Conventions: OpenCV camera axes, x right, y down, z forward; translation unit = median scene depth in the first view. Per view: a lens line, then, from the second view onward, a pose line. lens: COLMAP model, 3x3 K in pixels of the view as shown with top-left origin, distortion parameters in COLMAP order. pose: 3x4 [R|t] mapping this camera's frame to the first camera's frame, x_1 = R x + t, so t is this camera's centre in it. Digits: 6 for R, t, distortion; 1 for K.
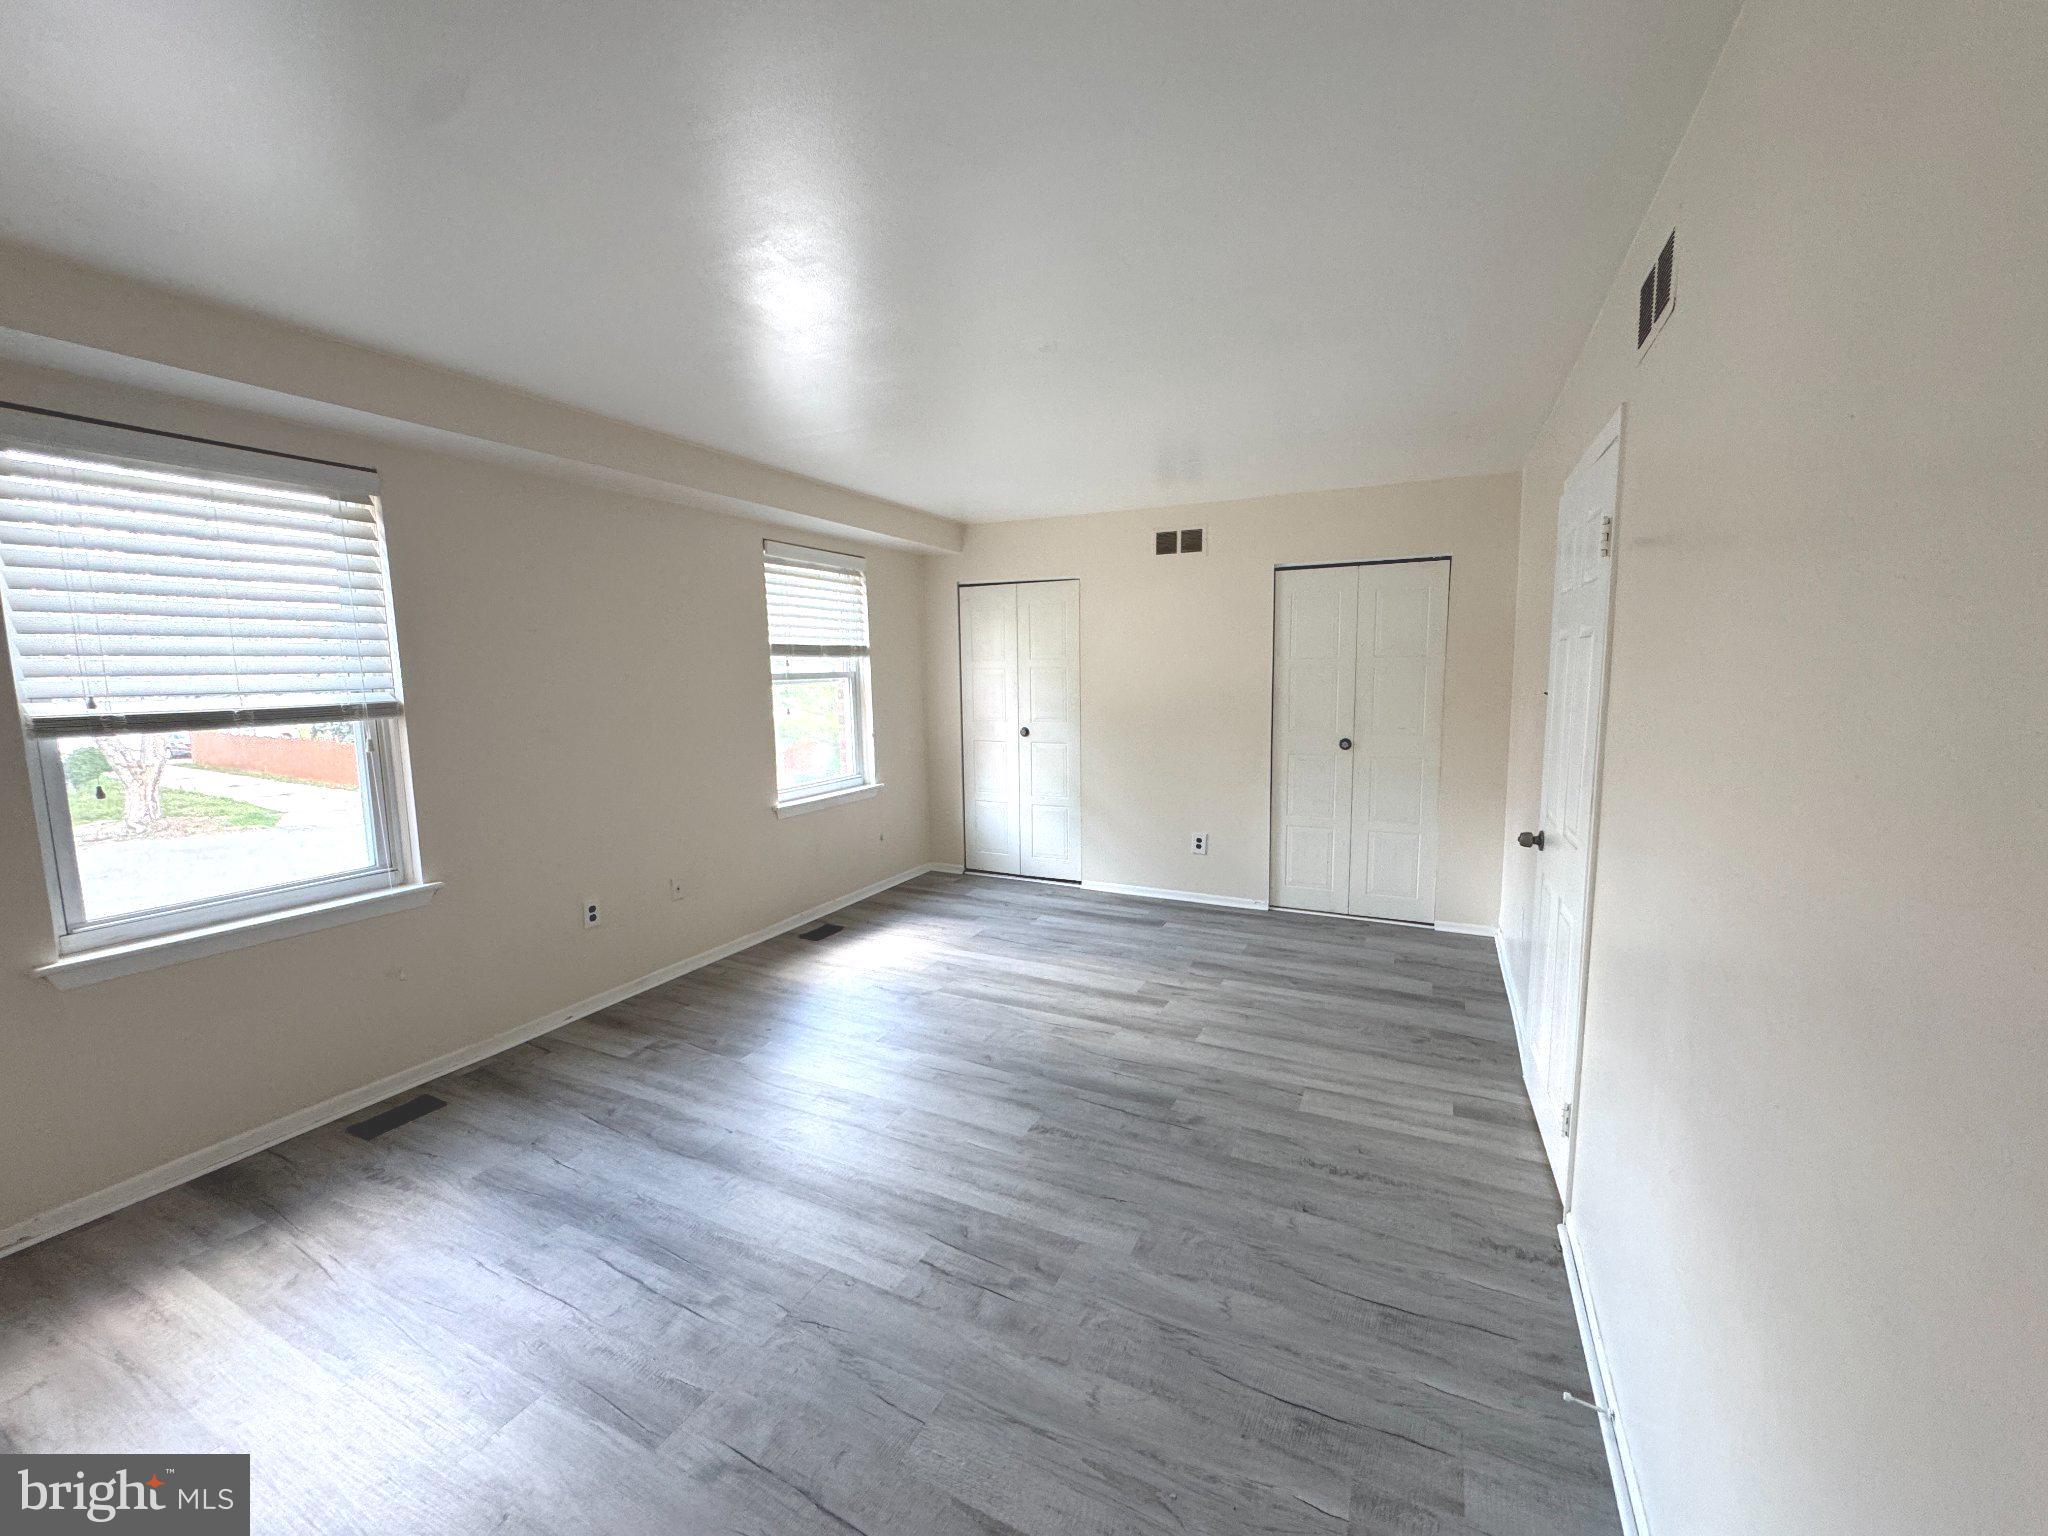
lens RADIAL K [[819.0, 0, 1027.4], [0, 819.0, 767.2], [0, 0, 1]] dist [0.001255, -0.000589]
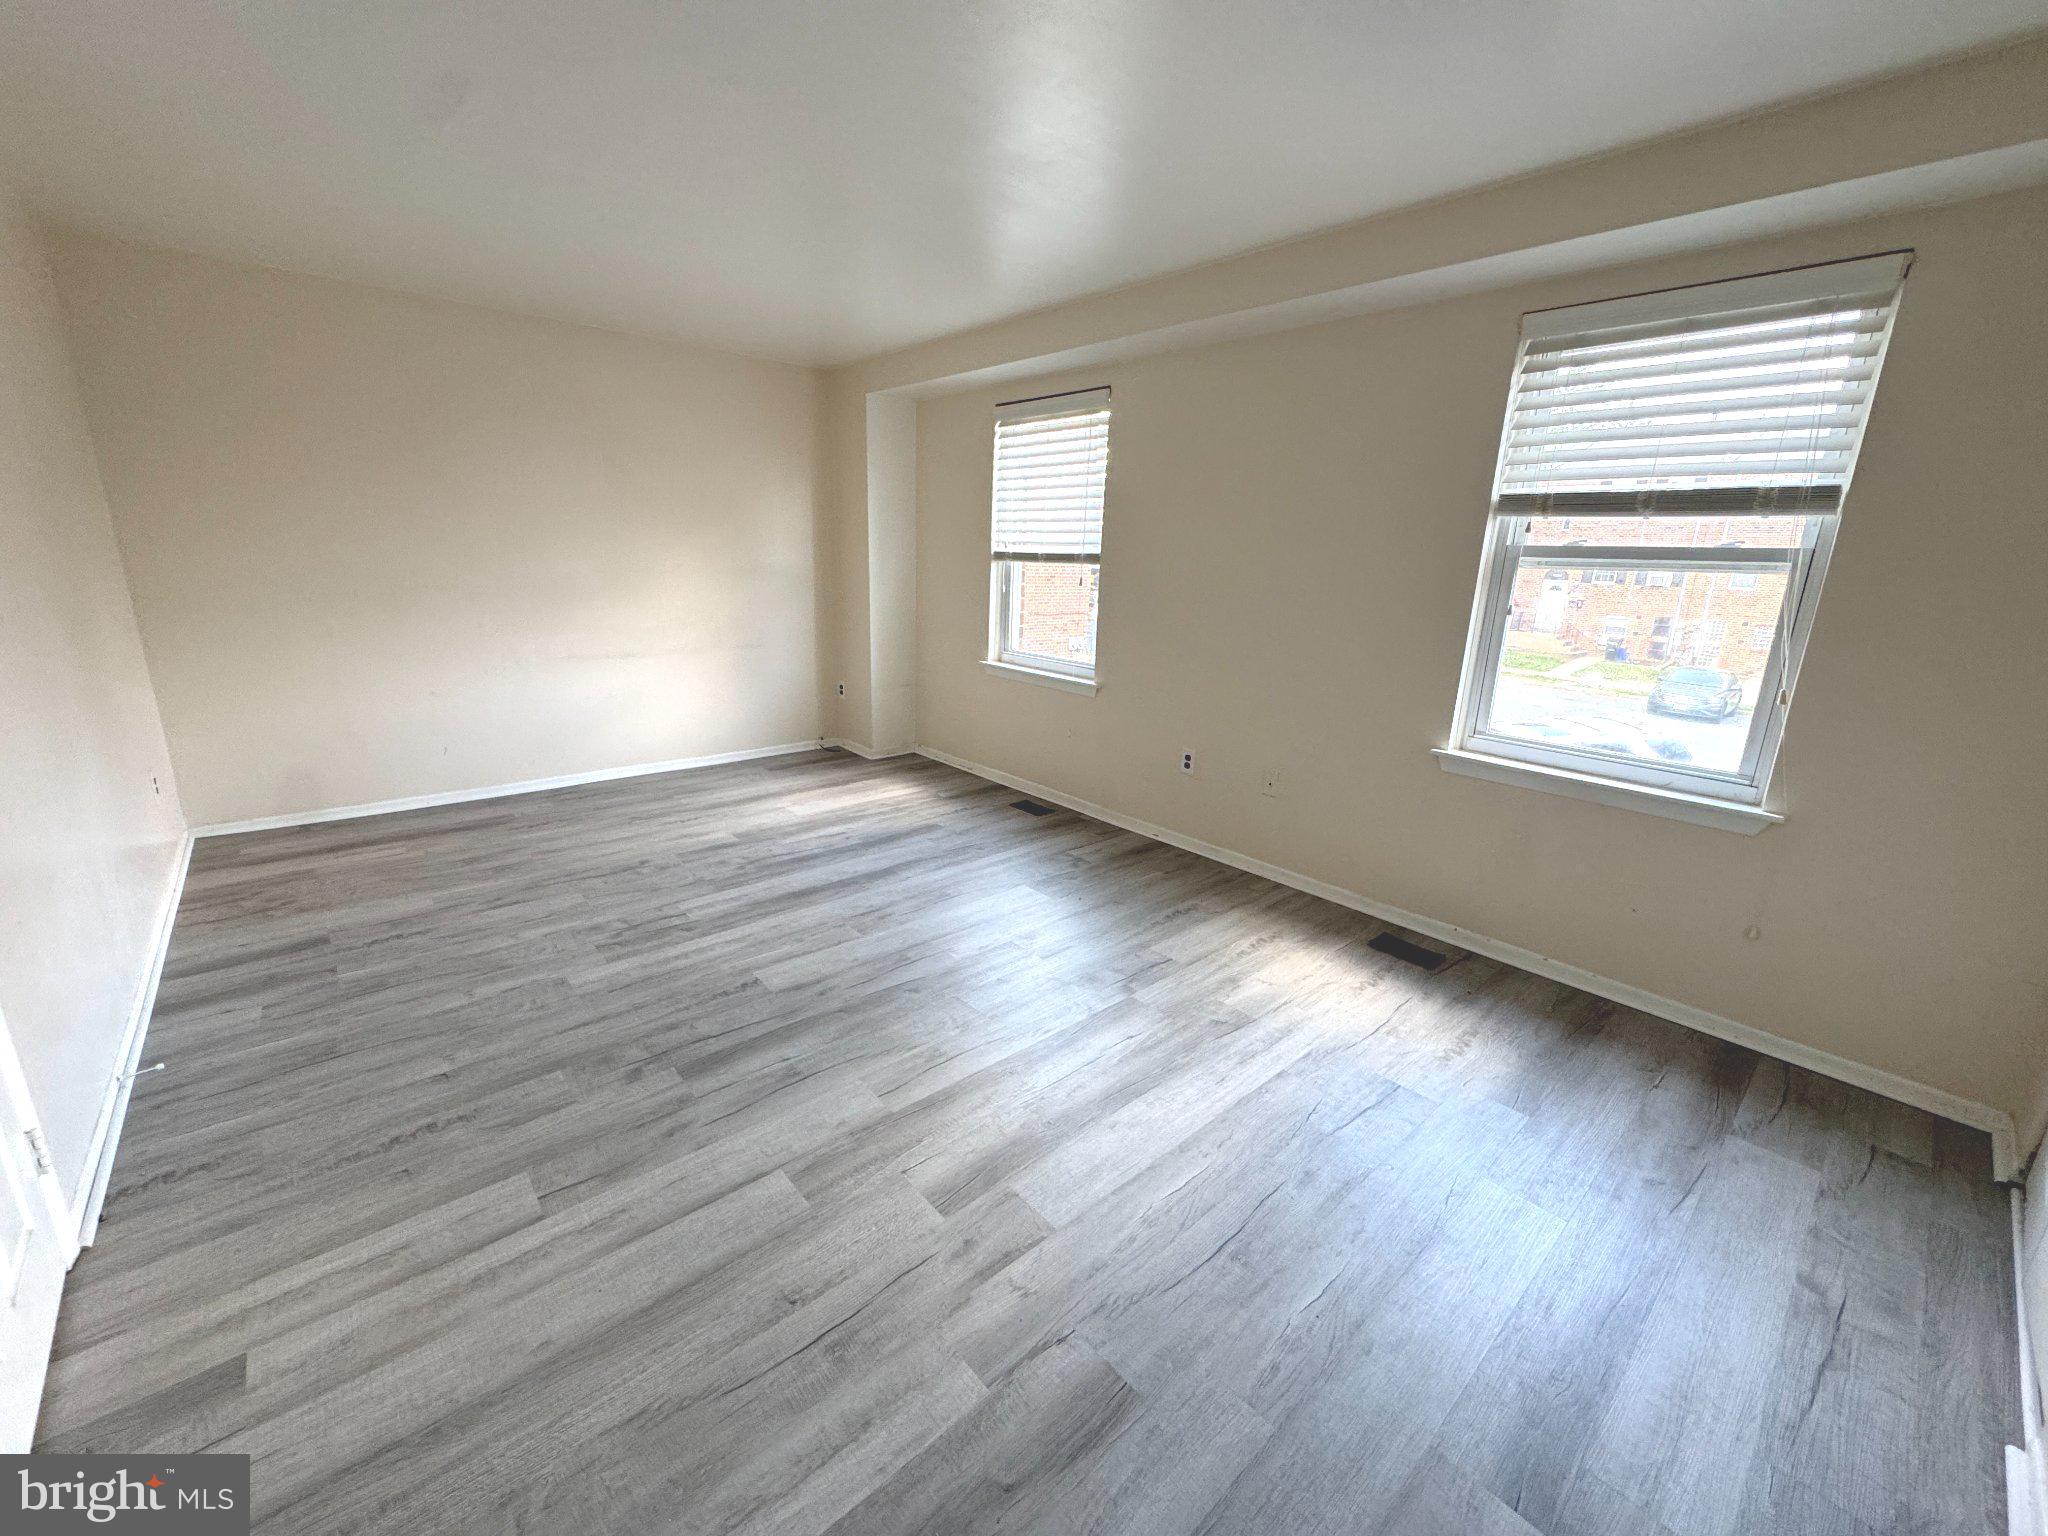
lens RADIAL K [[819.0, 0, 1027.4], [0, 819.0, 767.2], [0, 0, 1]] dist [0.001255, -0.000589]
pose [[-0.378839, 0.239720, -0.893876, 0.677933], [-0.139386, 0.940073, 0.311183, -0.160214], [0.914906, 0.242482, -0.322723, 1.468316]]
